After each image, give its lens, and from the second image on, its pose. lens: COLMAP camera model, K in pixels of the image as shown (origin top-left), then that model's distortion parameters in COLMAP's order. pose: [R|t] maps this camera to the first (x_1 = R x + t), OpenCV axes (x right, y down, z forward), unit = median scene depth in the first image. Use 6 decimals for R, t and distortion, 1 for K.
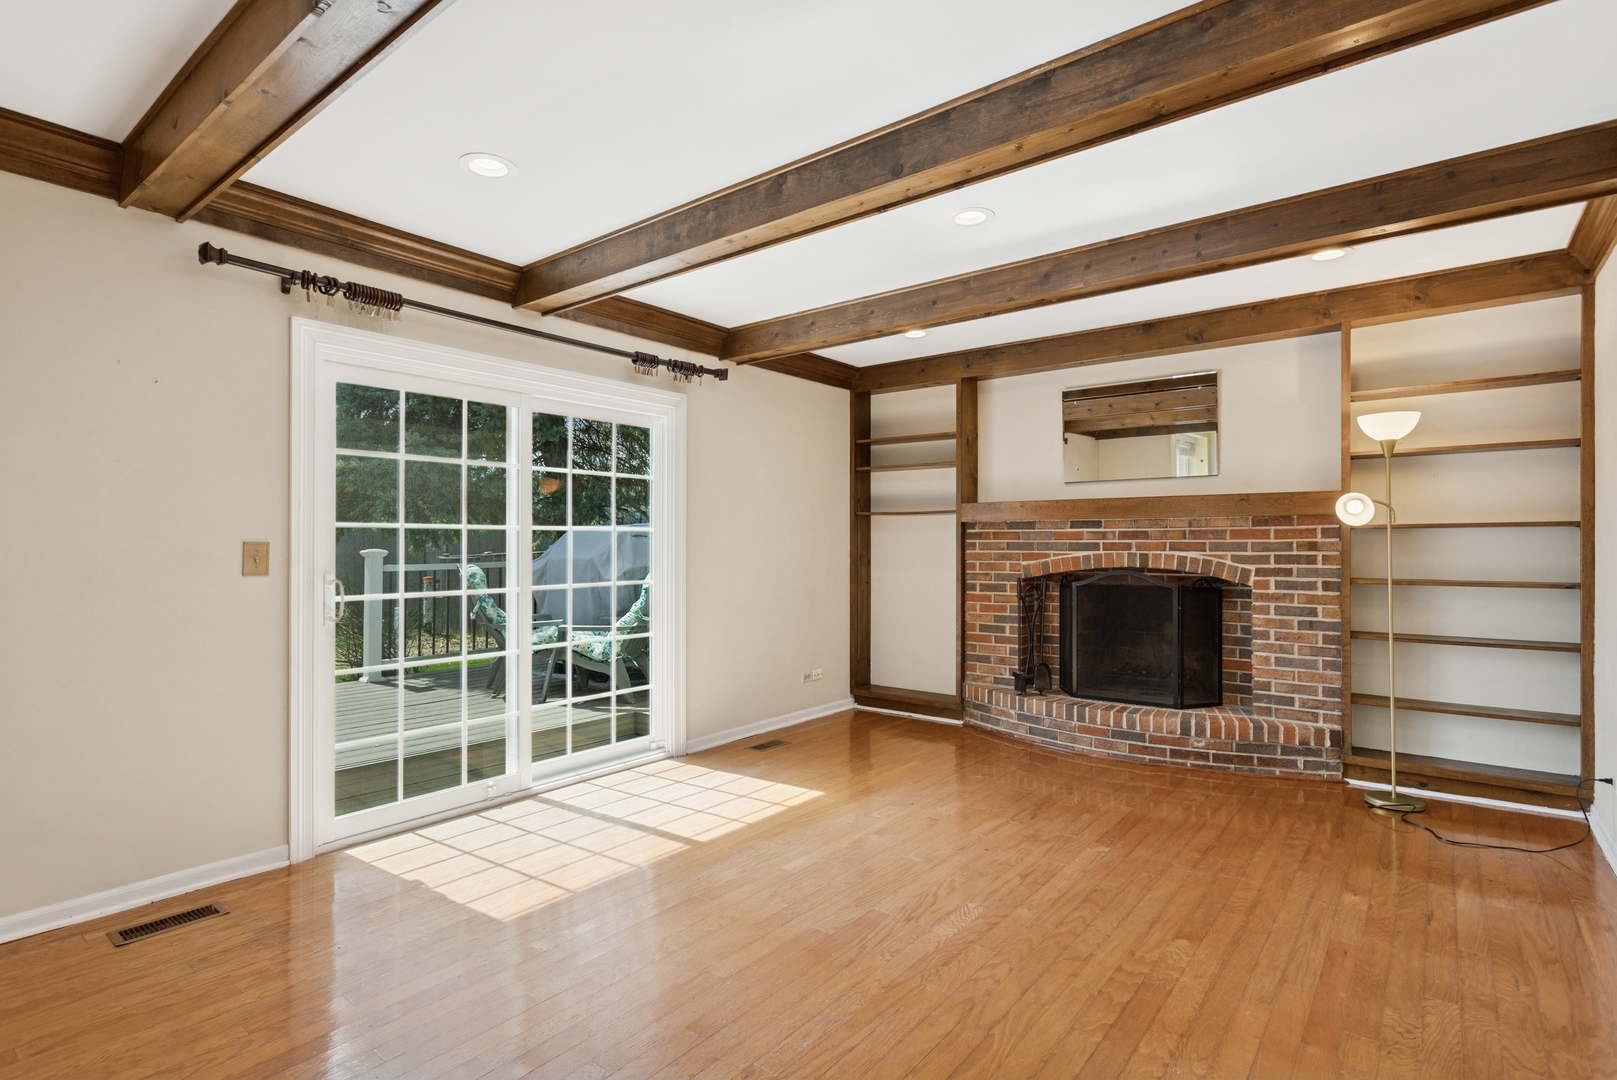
lens RADIAL K [[791.9, 0, 793.0], [0, 791.9, 541.3], [0, 0, 1]] dist [0.004098, 0.001379]
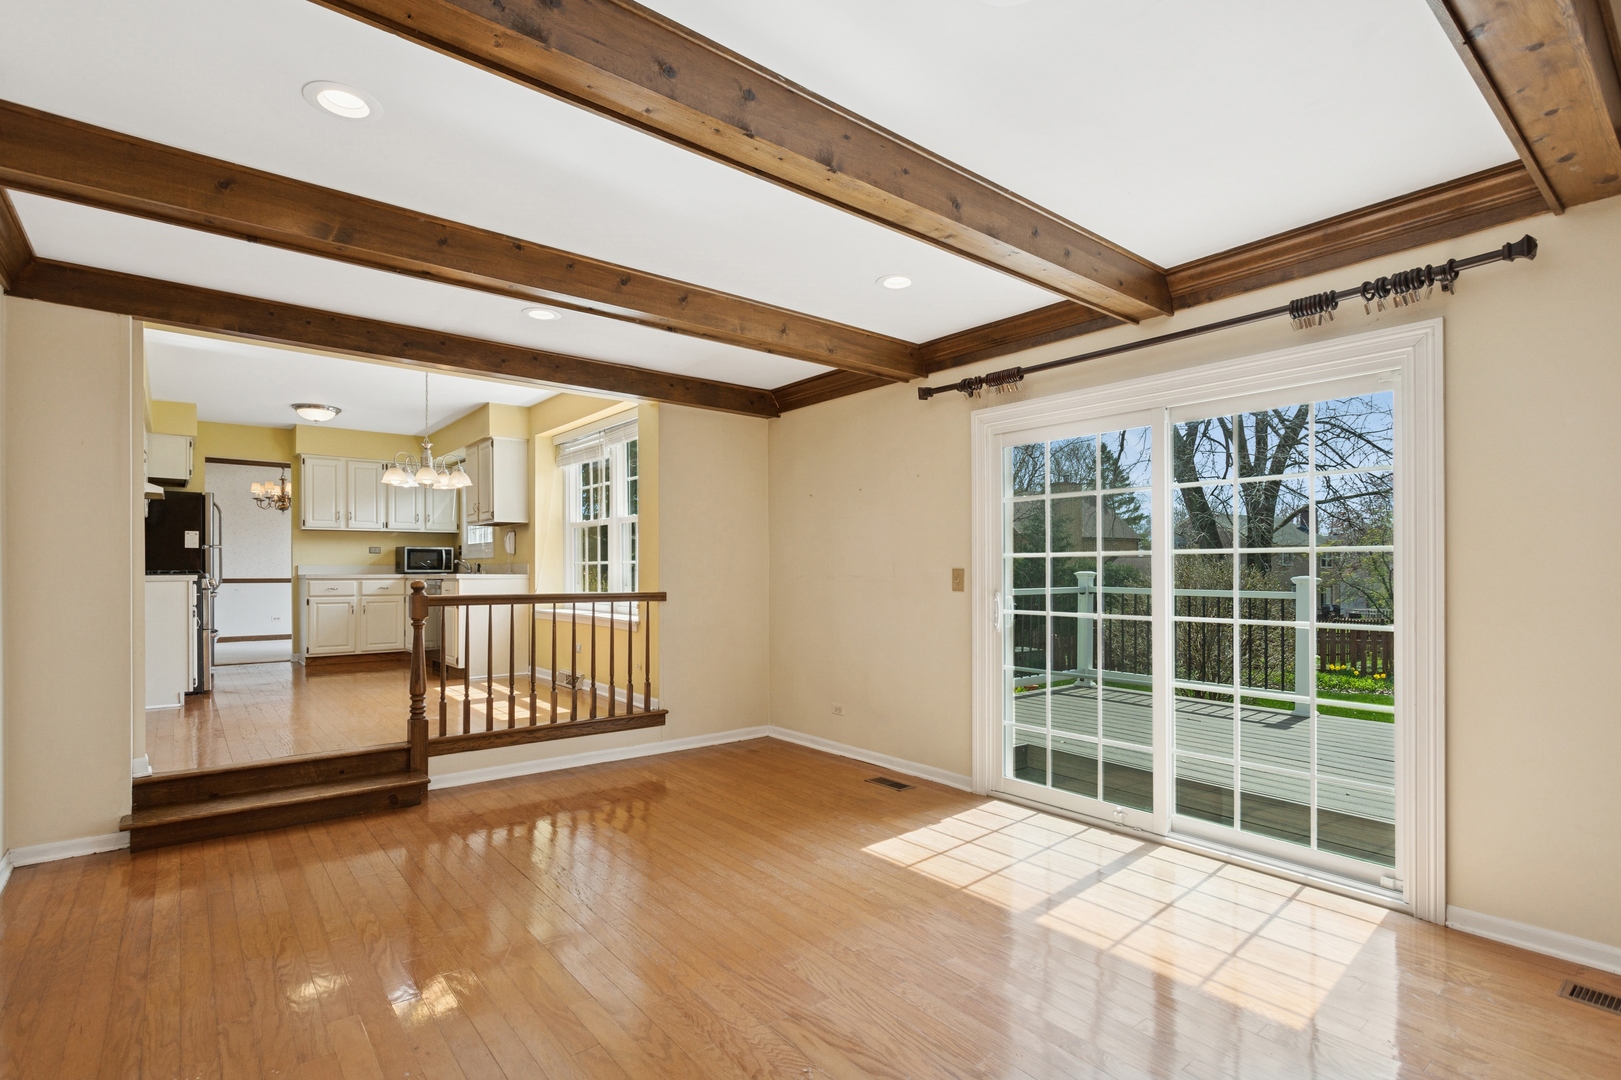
lens RADIAL K [[781.2, 0, 816.0], [0, 781.2, 566.7], [0, 0, 1]] dist [0.000103, 0.000200]
pose [[-0.201422, -0.000776, -0.979504, 0.618016], [0.007605, 0.999968, -0.002356, -0.001336], [0.979475, -0.007923, -0.201410, 0.767118]]
